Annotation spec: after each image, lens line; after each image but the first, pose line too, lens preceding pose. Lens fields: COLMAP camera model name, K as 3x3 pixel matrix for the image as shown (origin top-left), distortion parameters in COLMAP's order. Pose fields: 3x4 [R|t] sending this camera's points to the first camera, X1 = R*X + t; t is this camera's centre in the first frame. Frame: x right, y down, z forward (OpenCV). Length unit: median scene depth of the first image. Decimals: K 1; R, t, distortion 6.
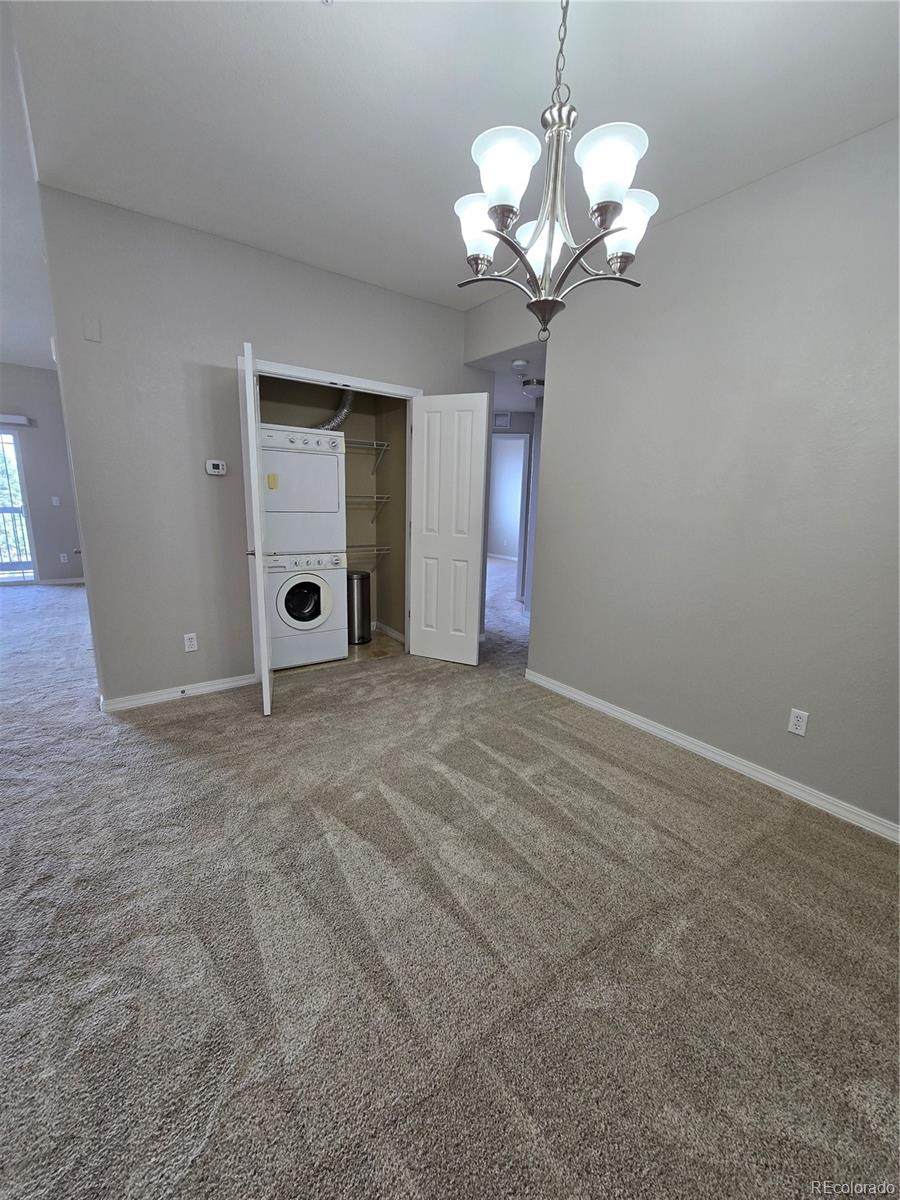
lens RADIAL K [[494.1, 0, 453.4], [0, 494.1, 603.6], [0, 0, 1]] dist [-0.000512, 0.000010]
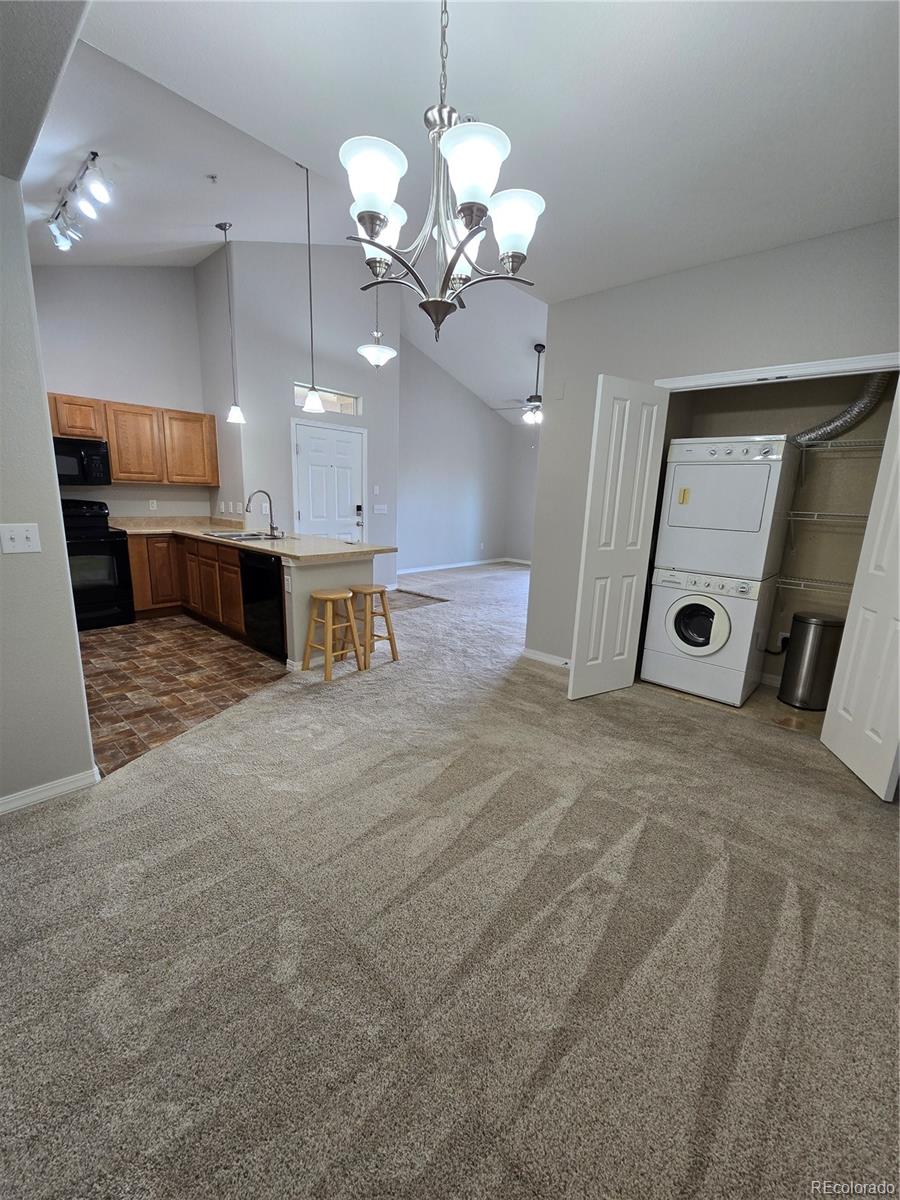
lens RADIAL K [[489.7, 0, 456.6], [0, 489.7, 602.8], [0, 0, 1]] dist [-0.007437, 0.003094]
pose [[0.206413, 0.187928, -0.960248, 0.656837], [-0.238508, 0.961444, 0.136893, -0.085929], [0.948951, 0.200770, 0.243276, 0.474089]]
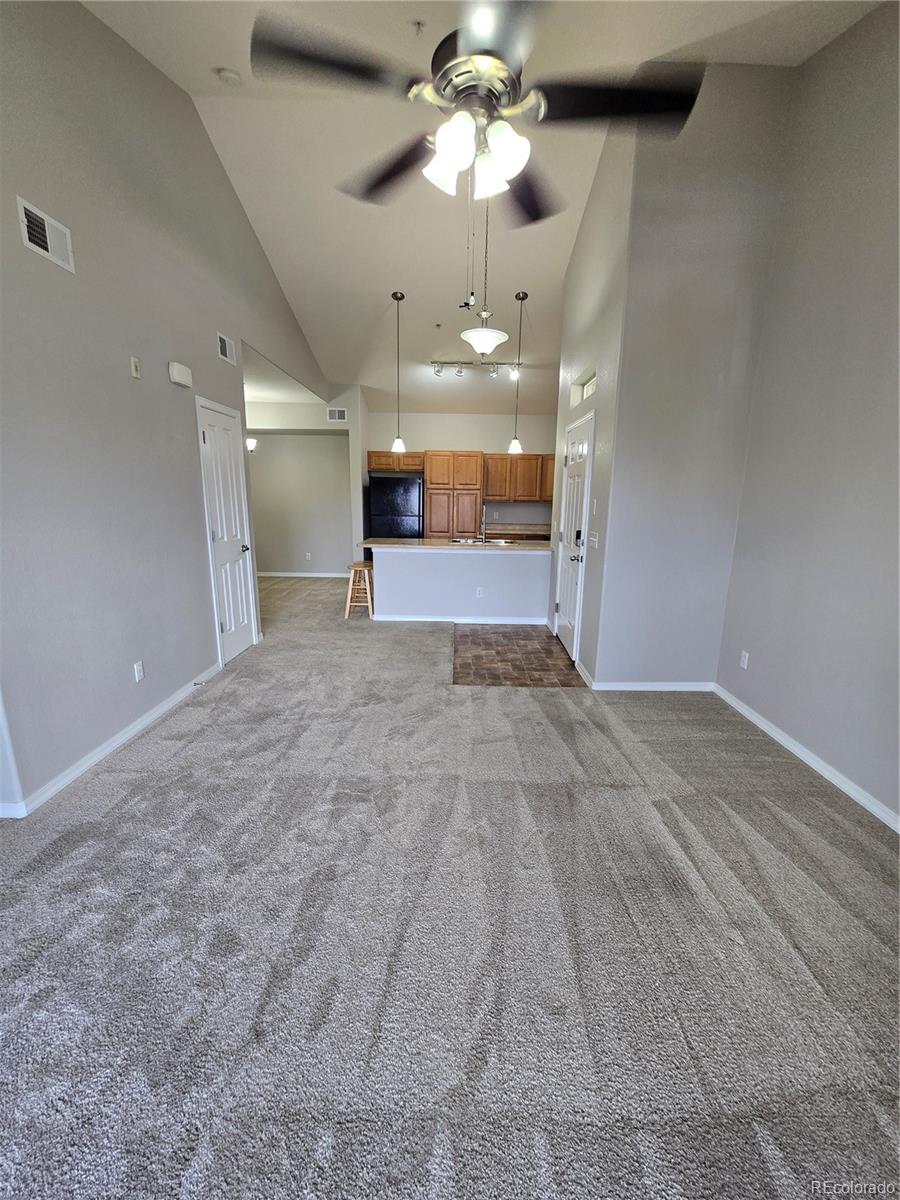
lens RADIAL K [[489.9, 0, 455.2], [0, 489.9, 603.1], [0, 0, 1]] dist [-0.002839, 0.001061]
pose [[-0.805659, -0.176565, 0.565454, -2.325301], [0.078523, 0.914292, 0.397371, -0.531211], [-0.587152, 0.364546, -0.722743, 1.914219]]
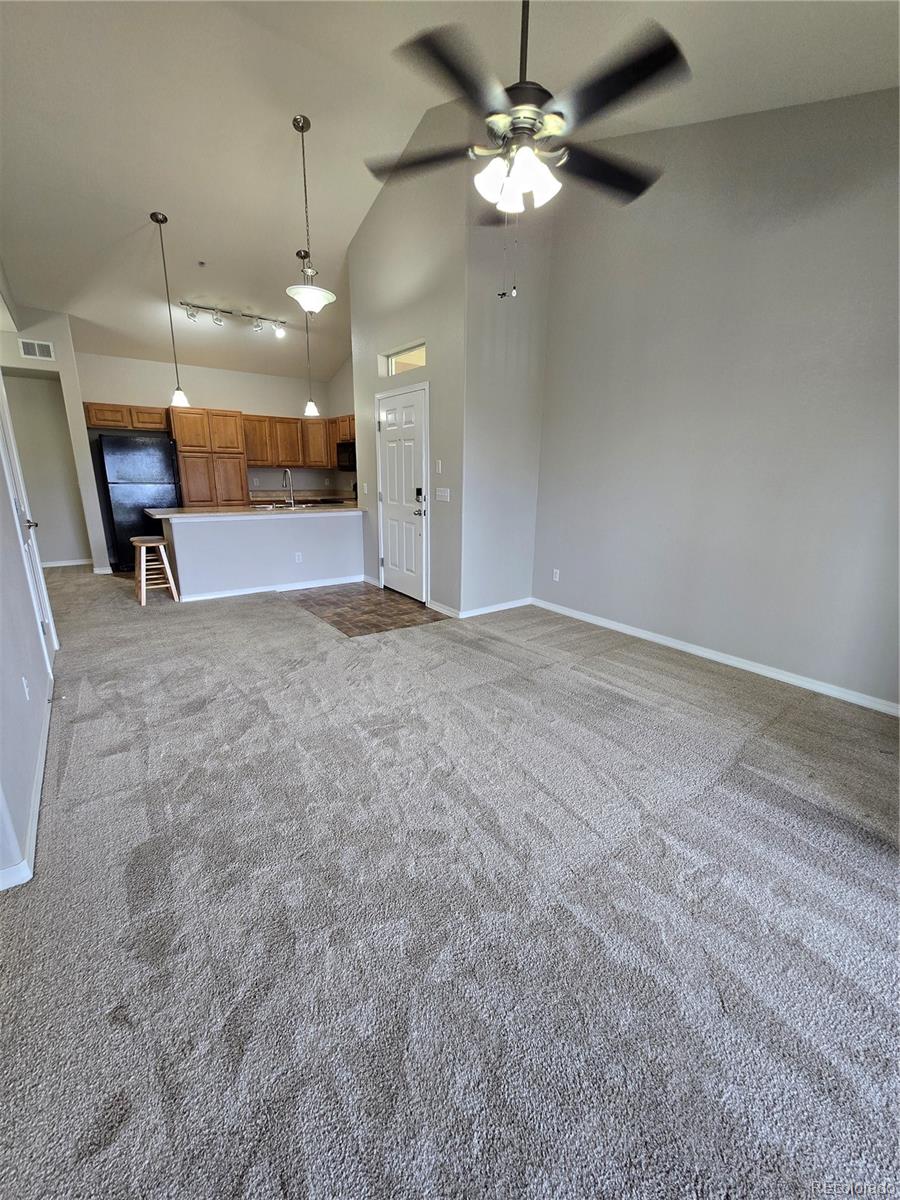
lens RADIAL K [[489.7, 0, 456.6], [0, 489.7, 602.8], [0, 0, 1]] dist [-0.007437, 0.003094]
pose [[-0.998522, -0.049231, -0.023042, -1.851961], [-0.054322, 0.888756, 0.455151, -0.541255], [-0.001929, 0.455730, -0.890116, 2.248260]]
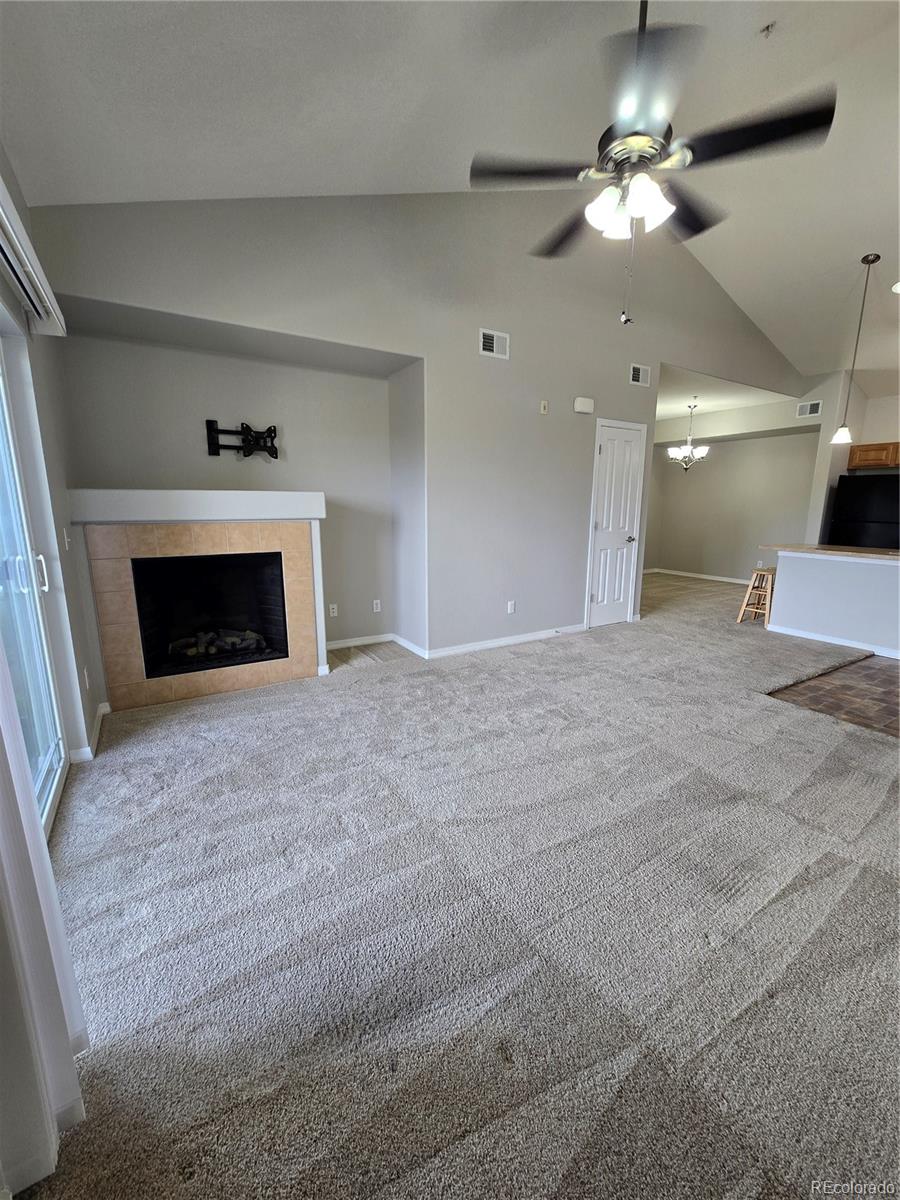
lens RADIAL K [[488.8, 0, 457.0], [0, 488.8, 602.6], [0, 0, 1]] dist [-0.003806, 0.000933]
pose [[0.072631, -0.234582, 0.969379, -2.794633], [0.205659, 0.954581, 0.215592, -0.425738], [-0.975925, 0.183703, 0.117576, 1.575882]]
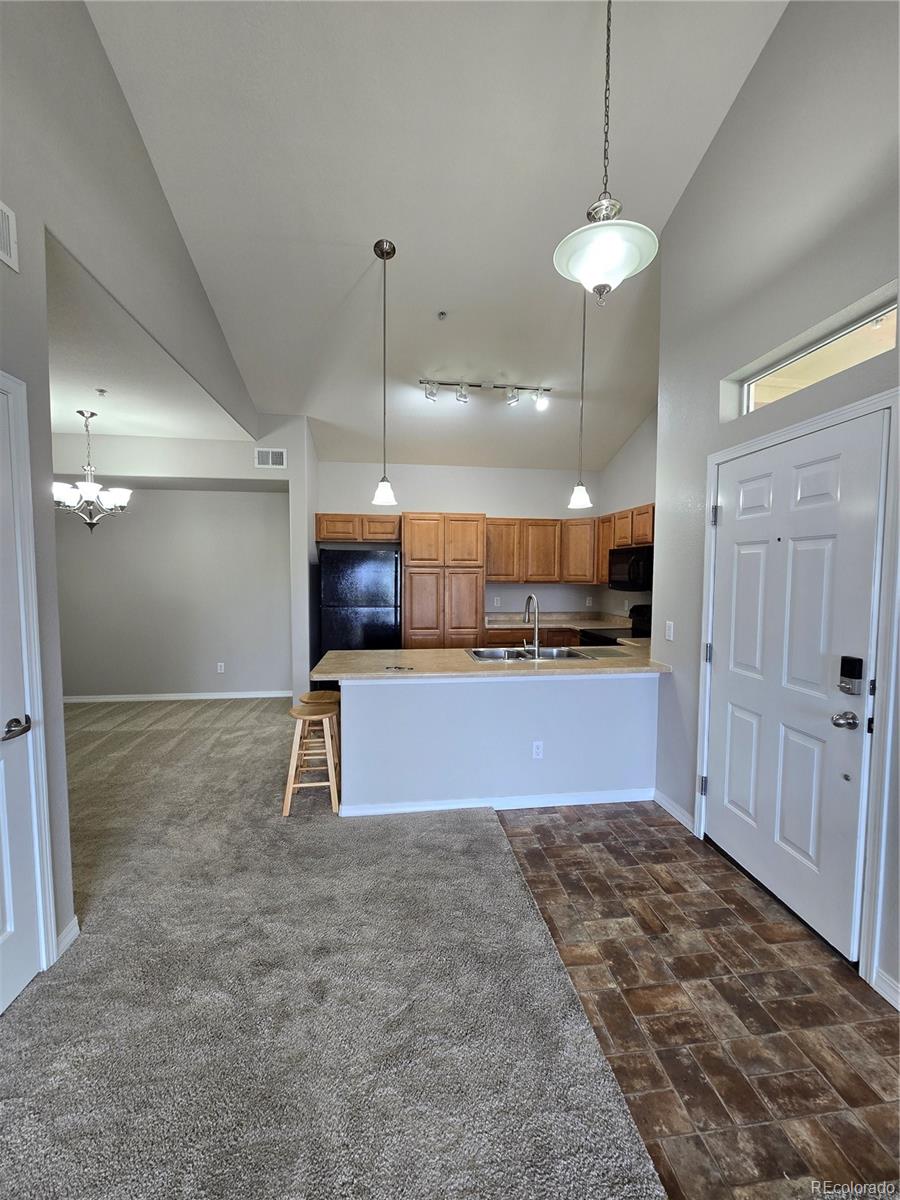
lens RADIAL K [[489.7, 0, 456.6], [0, 489.7, 602.8], [0, 0, 1]] dist [-0.007437, 0.003094]
pose [[-0.881744, -0.072528, 0.466119, -1.568107], [0.059831, 0.962936, 0.263012, -0.382361], [-0.467918, 0.259798, -0.844724, 1.301384]]
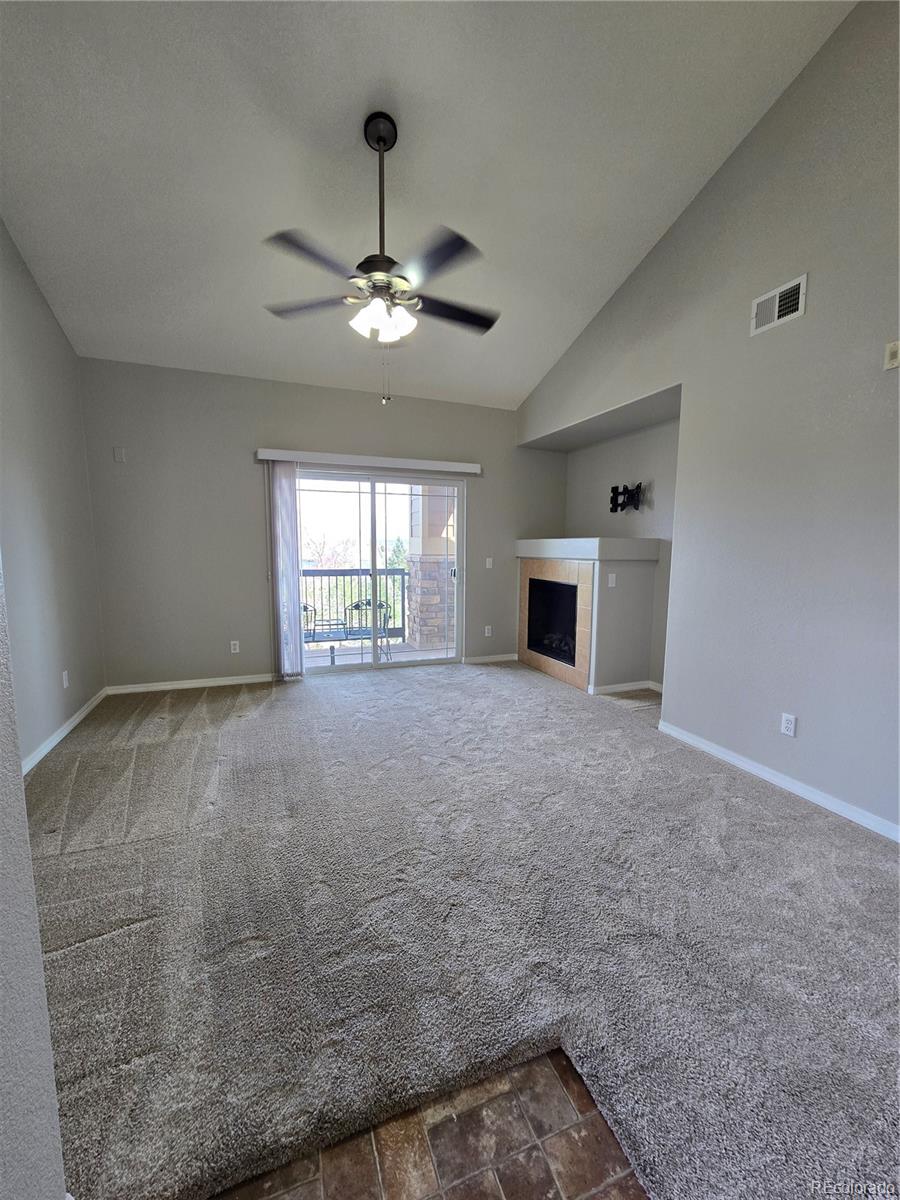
lens RADIAL K [[493.1, 0, 458.1], [0, 493.1, 600.4], [0, 0, 1]] dist [-0.002175, -0.000003]
pose [[0.968605, -0.003300, -0.248583, -1.554021], [-0.022296, 0.994730, -0.100079, -0.144359], [0.247603, 0.102480, 0.963427, 0.469967]]
